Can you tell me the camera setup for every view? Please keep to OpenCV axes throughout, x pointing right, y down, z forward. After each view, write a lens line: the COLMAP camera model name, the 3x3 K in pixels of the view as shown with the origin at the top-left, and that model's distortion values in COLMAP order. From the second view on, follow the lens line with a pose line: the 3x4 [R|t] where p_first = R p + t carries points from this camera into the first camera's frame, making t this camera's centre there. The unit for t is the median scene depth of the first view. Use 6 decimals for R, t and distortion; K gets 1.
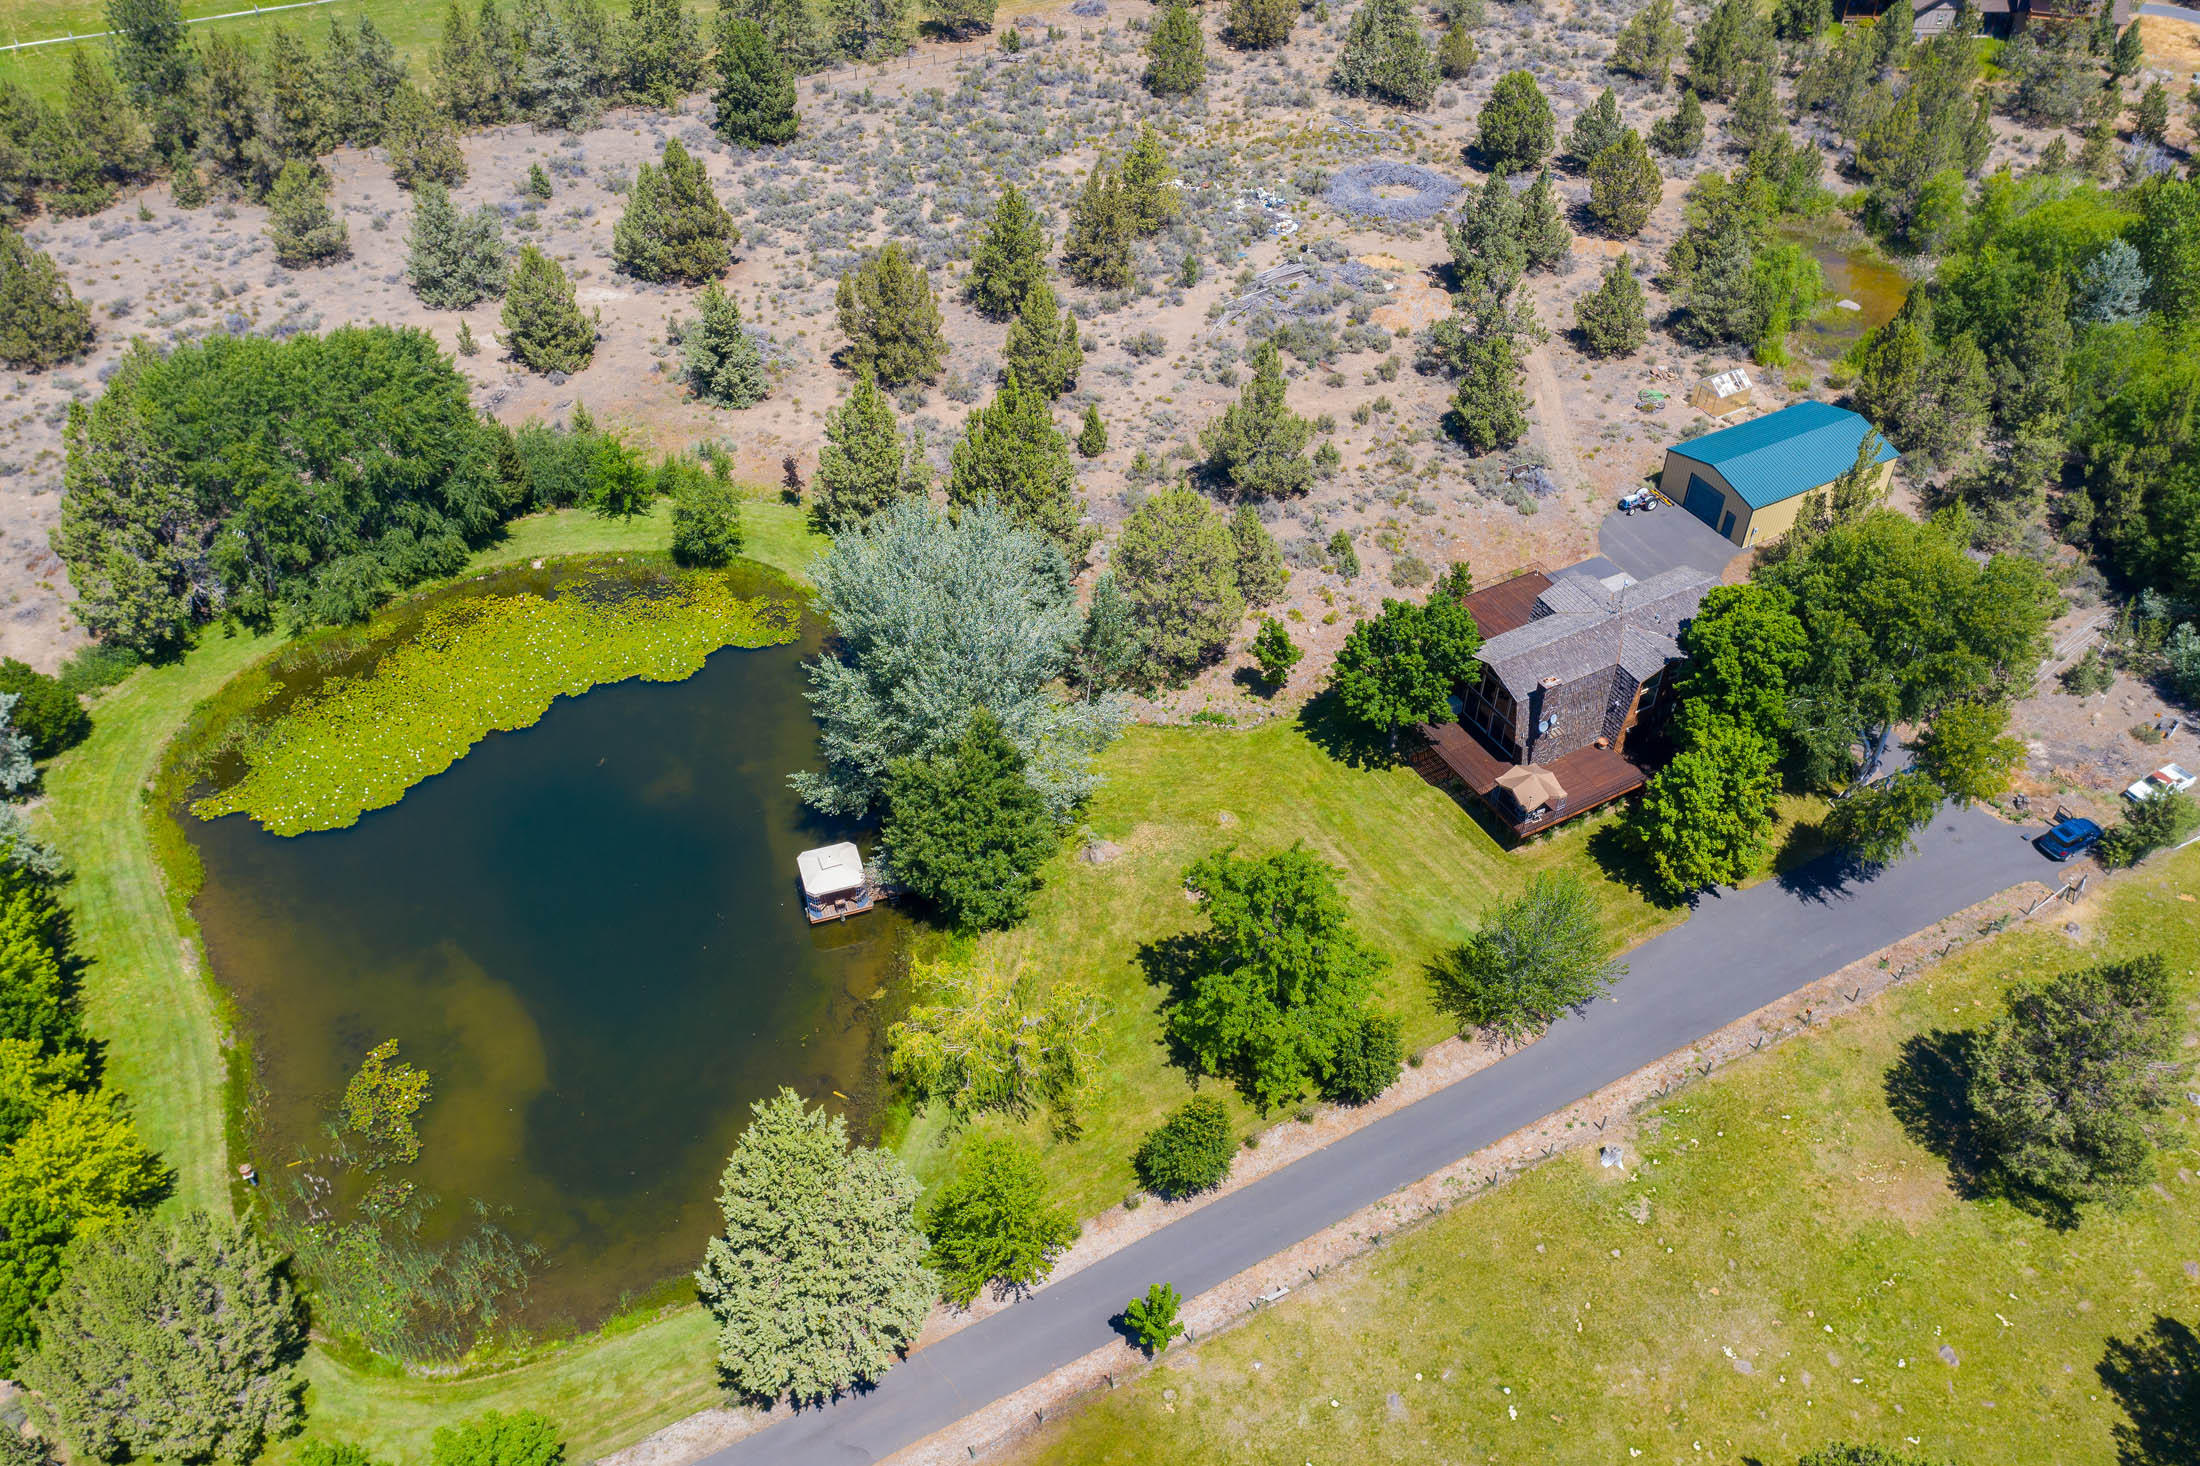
lens RADIAL K [[1731.8, 0, 1100.0], [0, 1731.8, 733.0], [0, 0, 1]] dist [-0.016309, 0.002741]
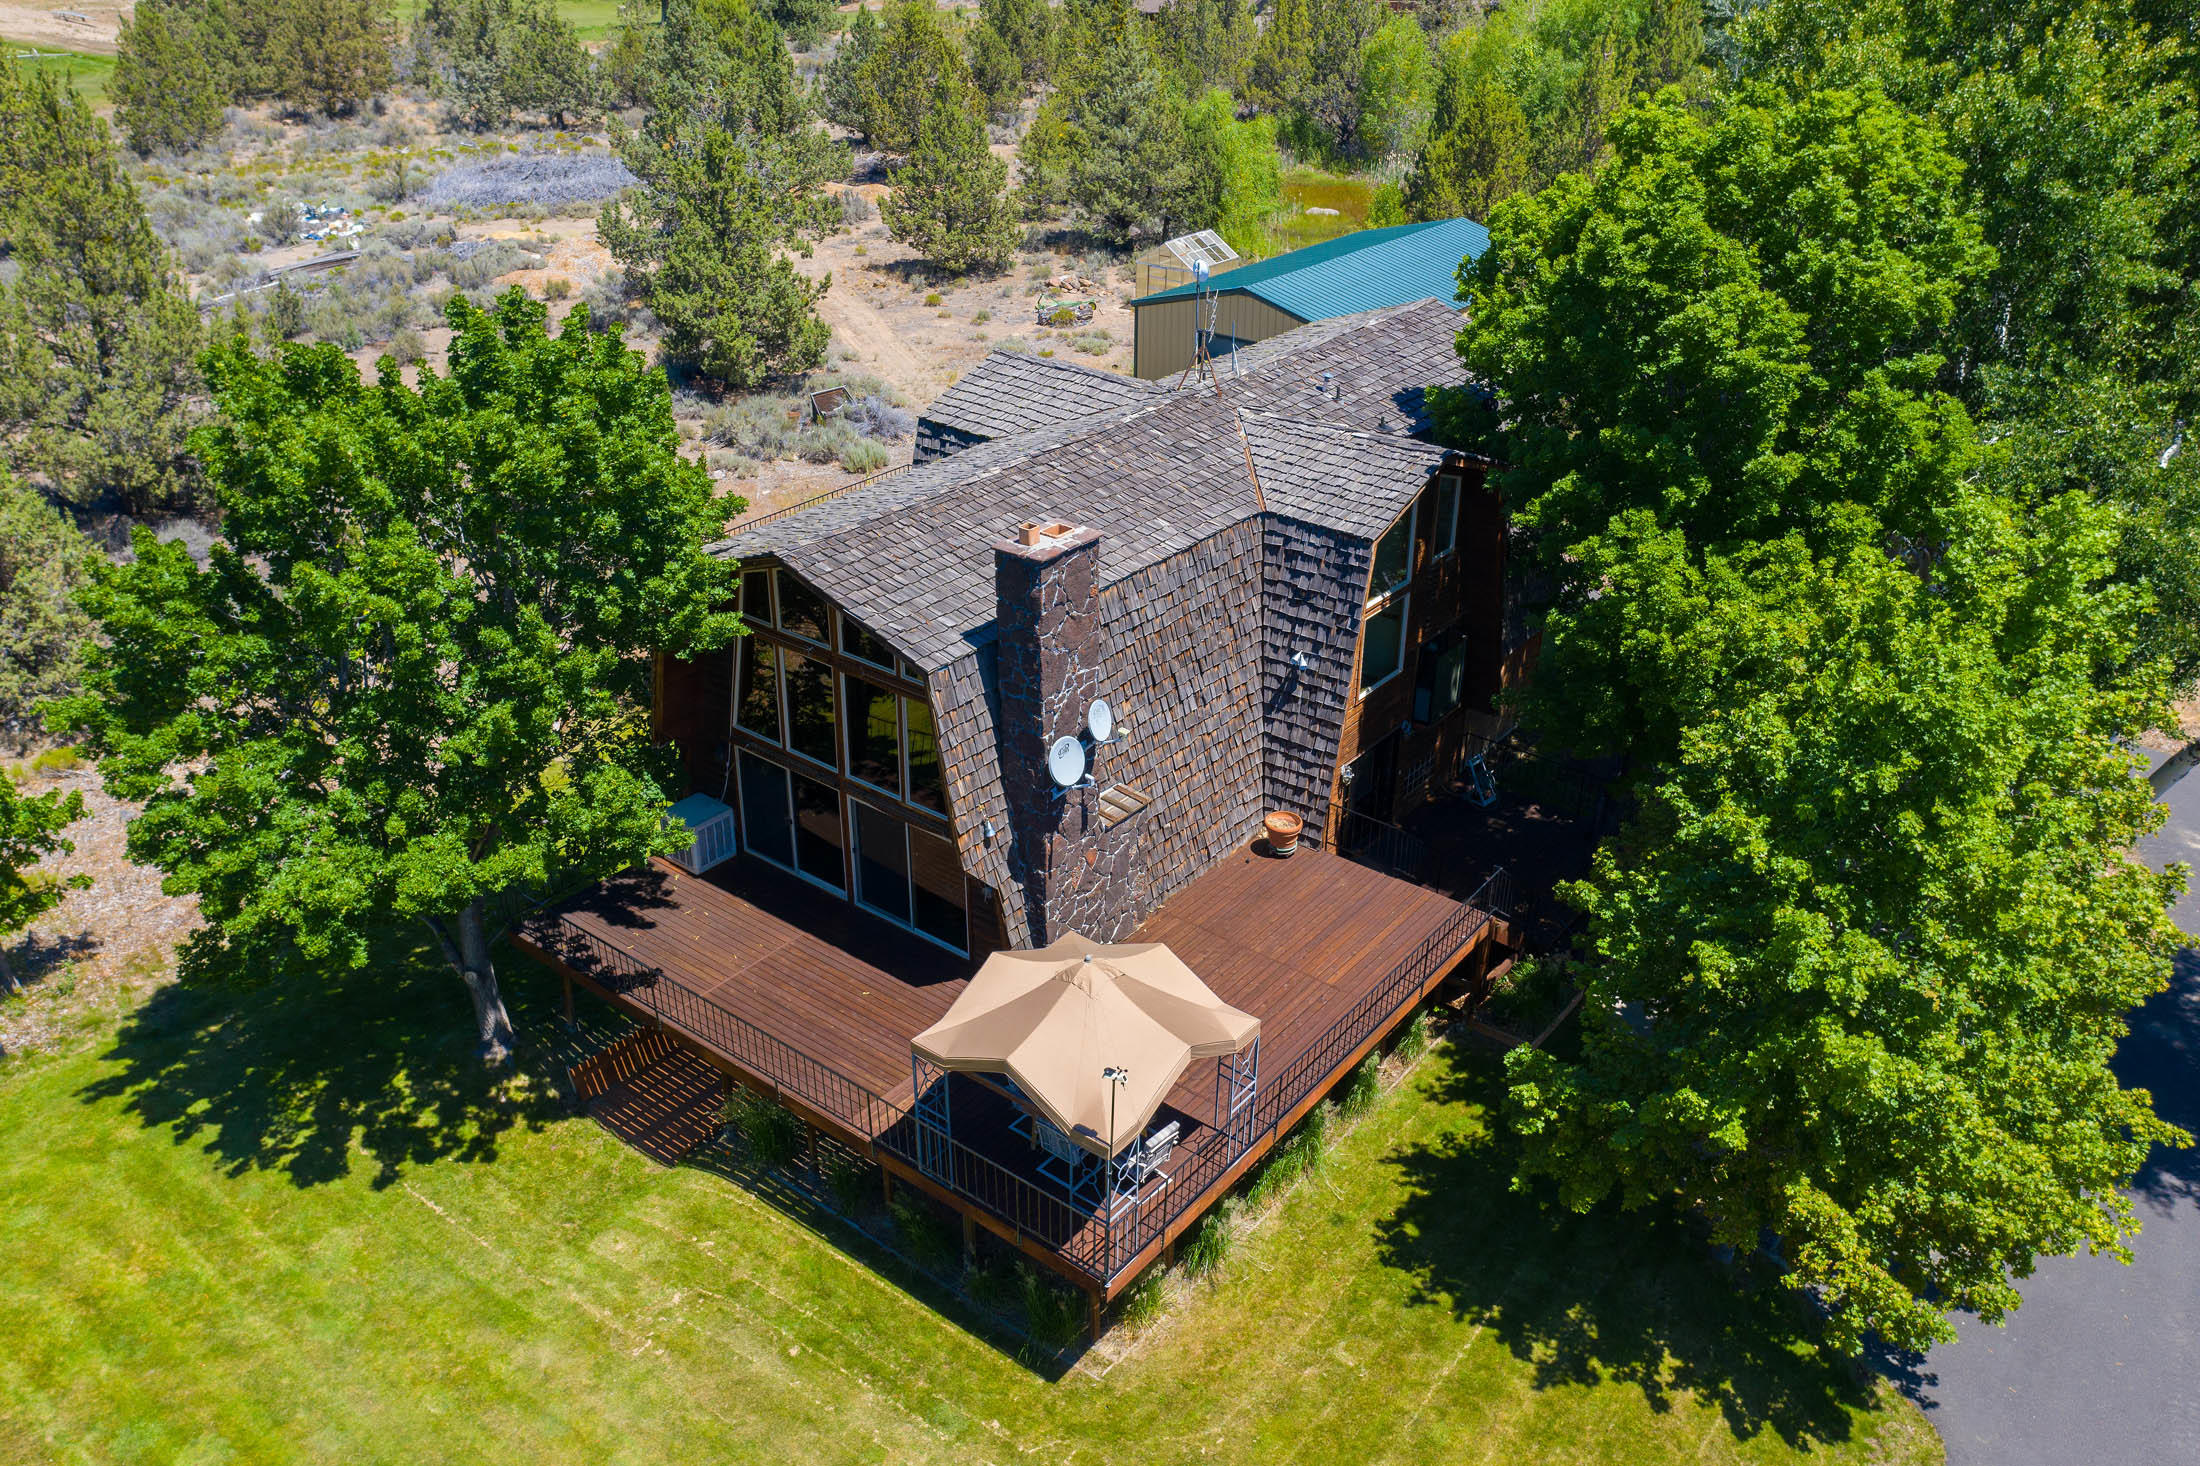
lens RADIAL K [[1731.8, 0, 1100.0], [0, 1731.8, 733.0], [0, 0, 1]] dist [-0.016309, 0.002741]
pose [[0.920561, -0.177362, 0.348010, 0.171983], [0.255944, 0.946938, -0.194423, 0.034354], [-0.295061, 0.268049, 0.917109, 0.742998]]
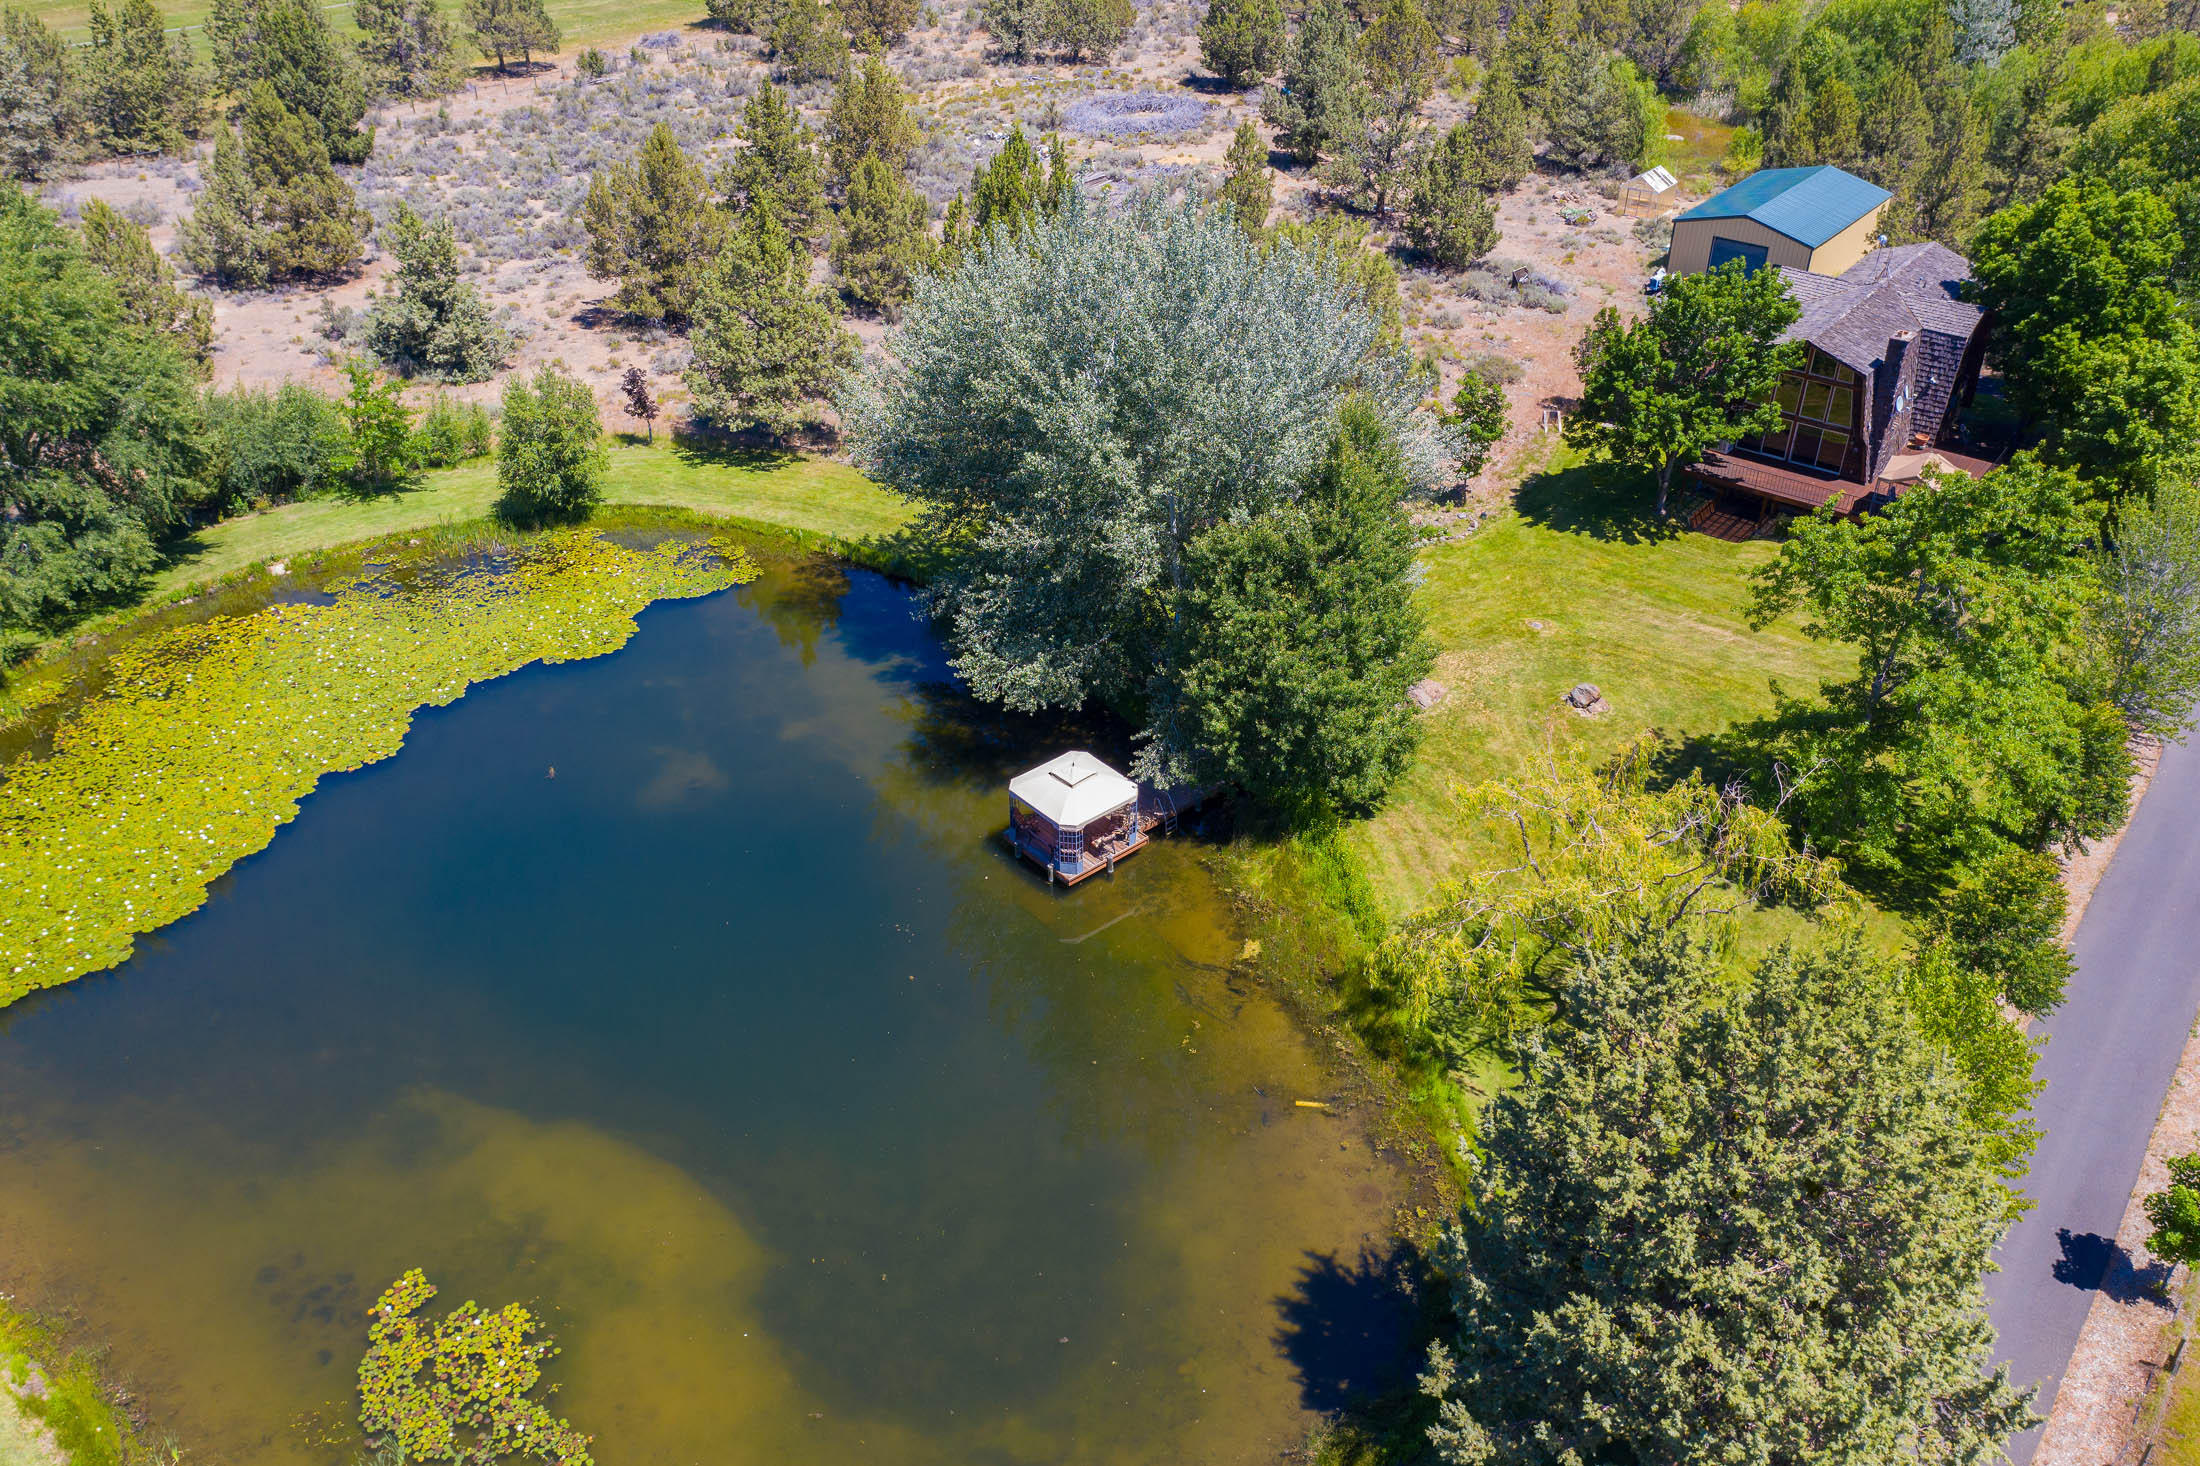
lens RADIAL K [[1731.8, 0, 1100.0], [0, 1731.8, 733.0], [0, 0, 1]] dist [-0.016309, 0.002741]
pose [[0.922758, -0.210346, 0.322913, -0.306401], [0.257537, 0.959912, -0.110651, 0.117297], [-0.286693, 0.185266, 0.939938, 0.402797]]
